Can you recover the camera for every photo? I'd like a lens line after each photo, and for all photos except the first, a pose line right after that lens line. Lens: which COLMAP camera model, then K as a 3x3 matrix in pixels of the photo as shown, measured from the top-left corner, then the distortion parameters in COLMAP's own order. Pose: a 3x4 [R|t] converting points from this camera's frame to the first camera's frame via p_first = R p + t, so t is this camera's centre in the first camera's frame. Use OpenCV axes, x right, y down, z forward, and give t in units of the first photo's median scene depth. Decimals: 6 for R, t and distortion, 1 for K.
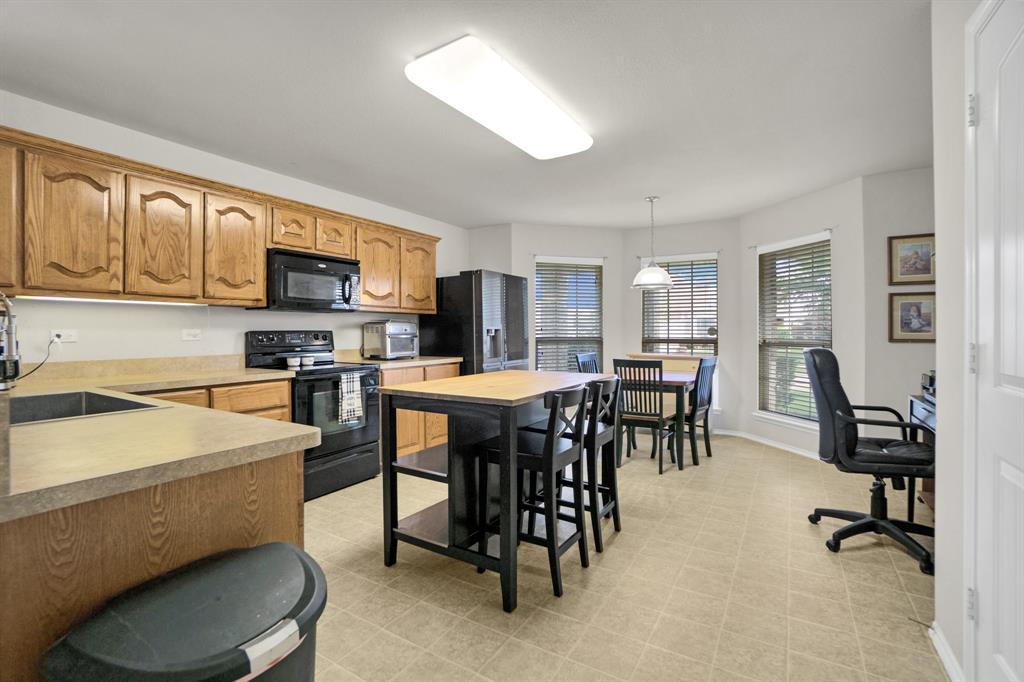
lens RADIAL K [[469.2, 0, 499.4], [0, 469.2, 335.8], [0, 0, 1]] dist [-0.061170, 0.023400]
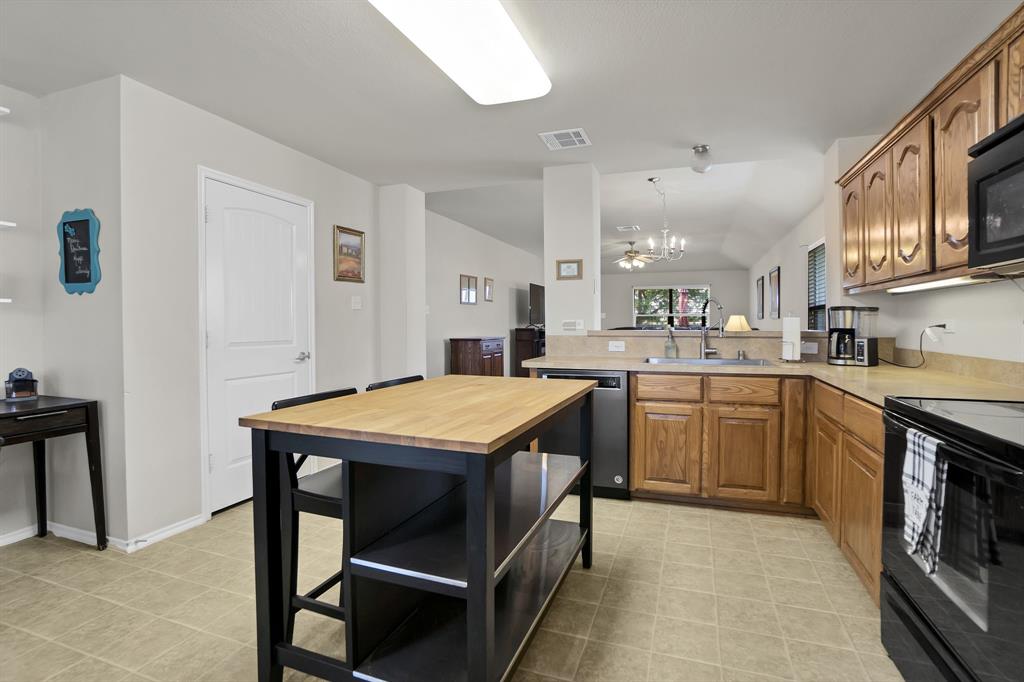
lens RADIAL K [[470.2, 0, 516.3], [0, 470.2, 331.8], [0, 0, 1]] dist [-0.063492, 0.015563]
pose [[-0.979012, 0.009853, -0.203563, 0.067963], [0.004251, 0.999601, 0.027941, -0.012014], [0.203757, 0.026489, -0.978663, 1.170948]]
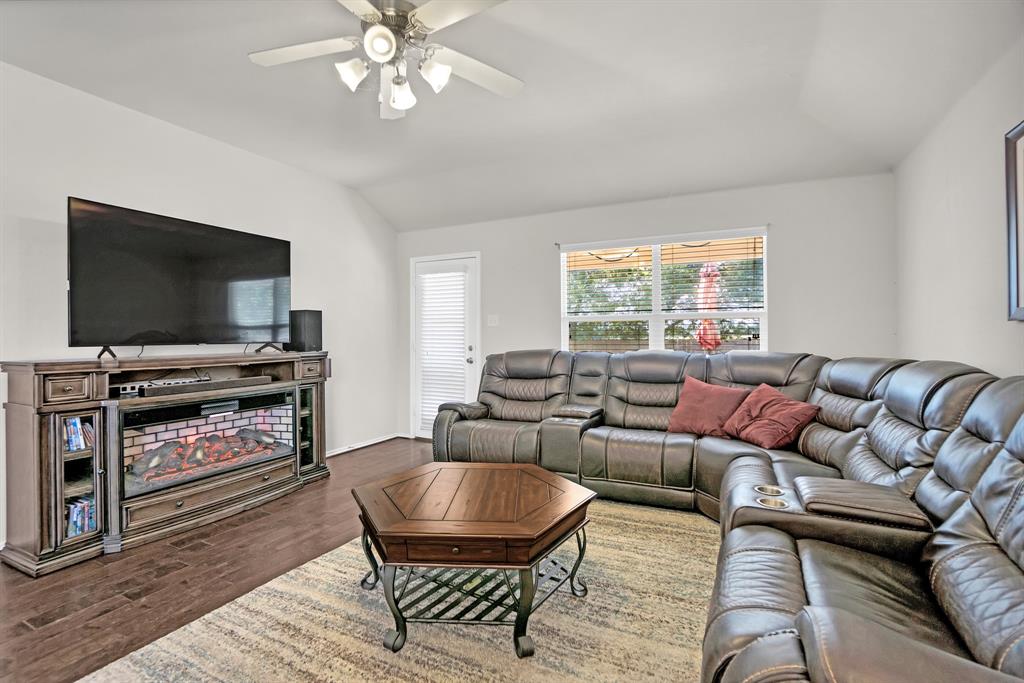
lens RADIAL K [[473.0, 0, 493.6], [0, 473.0, 342.2], [0, 0, 1]] dist [-0.061192, 0.000677]
pose [[-0.997536, 0.010948, -0.069296, -1.081322], [0.009589, 0.999756, 0.019908, 0.004733], [0.069497, 0.019195, -0.997397, -0.538201]]
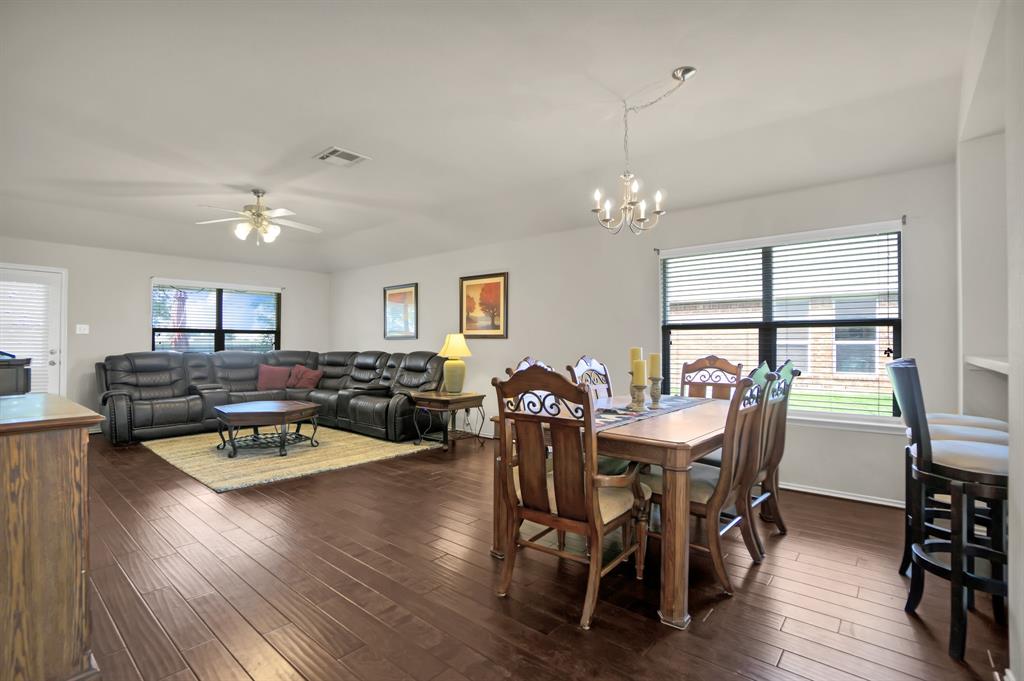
lens RADIAL K [[469.2, 0, 499.4], [0, 469.2, 335.3], [0, 0, 1]] dist [-0.061170, 0.023400]
pose [[-0.153222, -0.016445, -0.988055, 0.117445], [-0.010961, 0.999828, -0.014941, 0.000270], [0.988131, 0.008541, -0.153375, -0.234097]]
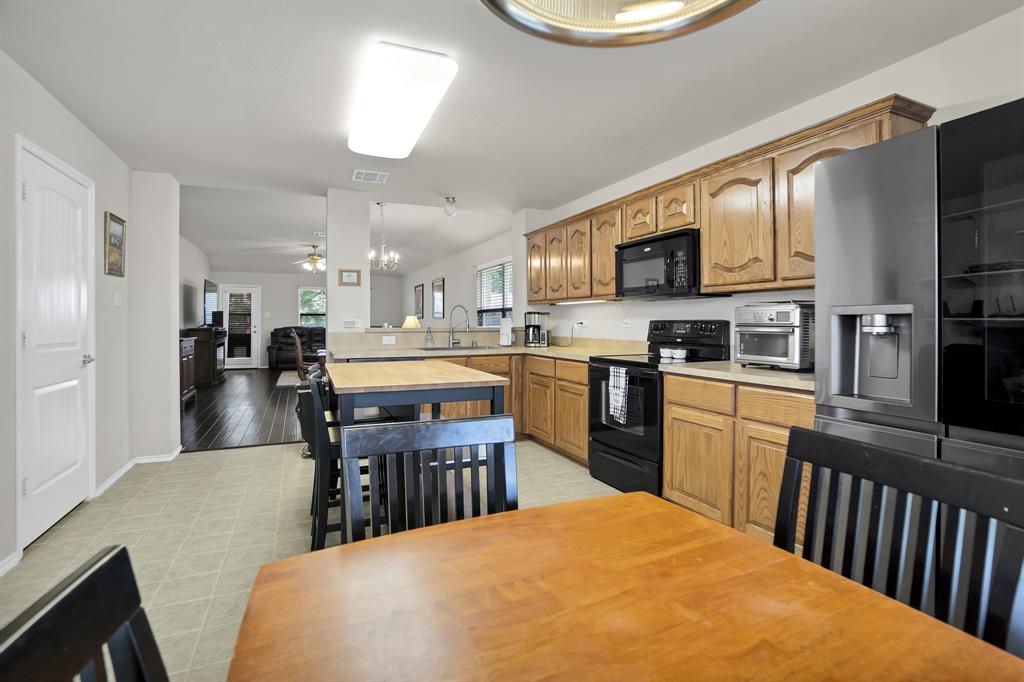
lens RADIAL K [[479.4, 0, 494.5], [0, 479.4, 321.7], [0, 0, 1]] dist [-0.042167, 0.000070]
pose [[-0.581479, 0.004946, -0.813547, 0.529235], [-0.002938, 0.999962, 0.008179, -0.013913], [0.813556, 0.007146, -0.581442, 1.226001]]
